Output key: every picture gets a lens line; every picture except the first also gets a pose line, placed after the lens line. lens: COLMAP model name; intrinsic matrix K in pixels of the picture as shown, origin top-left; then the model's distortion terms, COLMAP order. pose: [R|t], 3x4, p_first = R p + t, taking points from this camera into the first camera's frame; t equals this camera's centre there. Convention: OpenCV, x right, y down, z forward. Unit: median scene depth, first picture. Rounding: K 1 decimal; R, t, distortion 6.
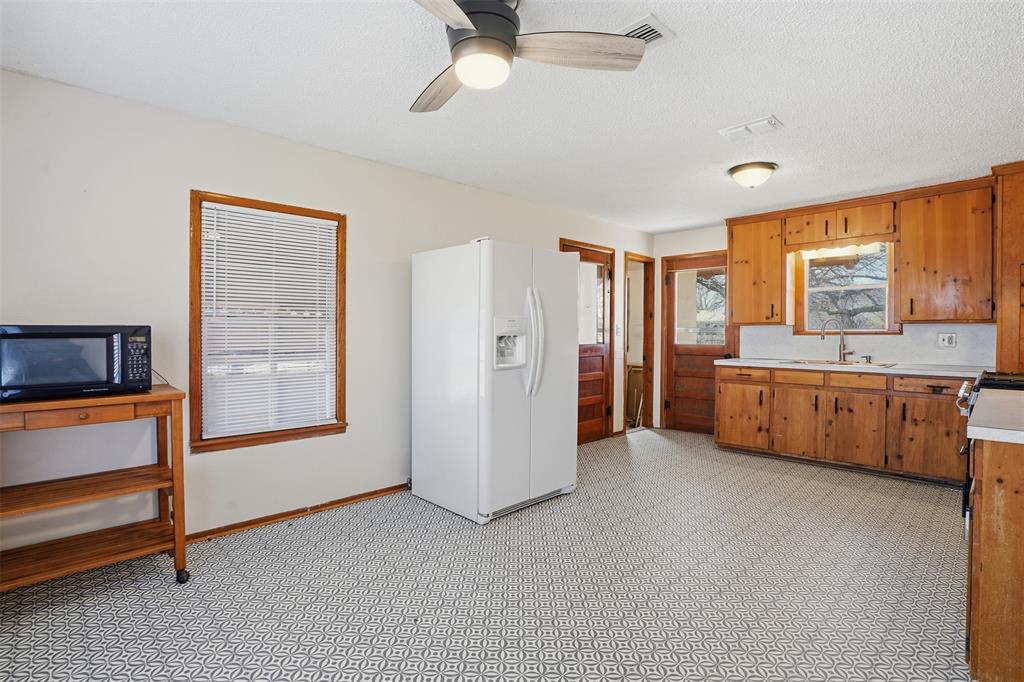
lens RADIAL K [[481.8, 0, 508.9], [0, 481.8, 337.4], [0, 0, 1]] dist [-0.050598, 0.016897]
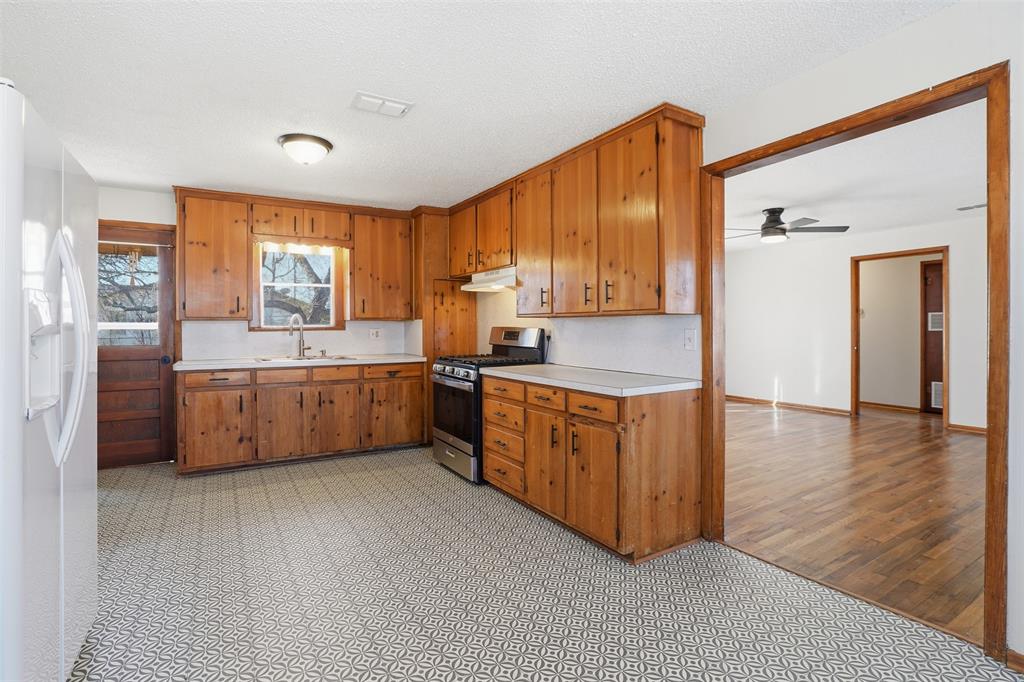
lens RADIAL K [[481.8, 0, 506.9], [0, 481.8, 334.1], [0, 0, 1]] dist [-0.050598, 0.016897]
pose [[0.243016, -0.015029, 0.969906, -0.210105], [0.014188, 0.999828, 0.011938, -0.004246], [-0.969918, 0.010859, 0.243188, 0.339212]]
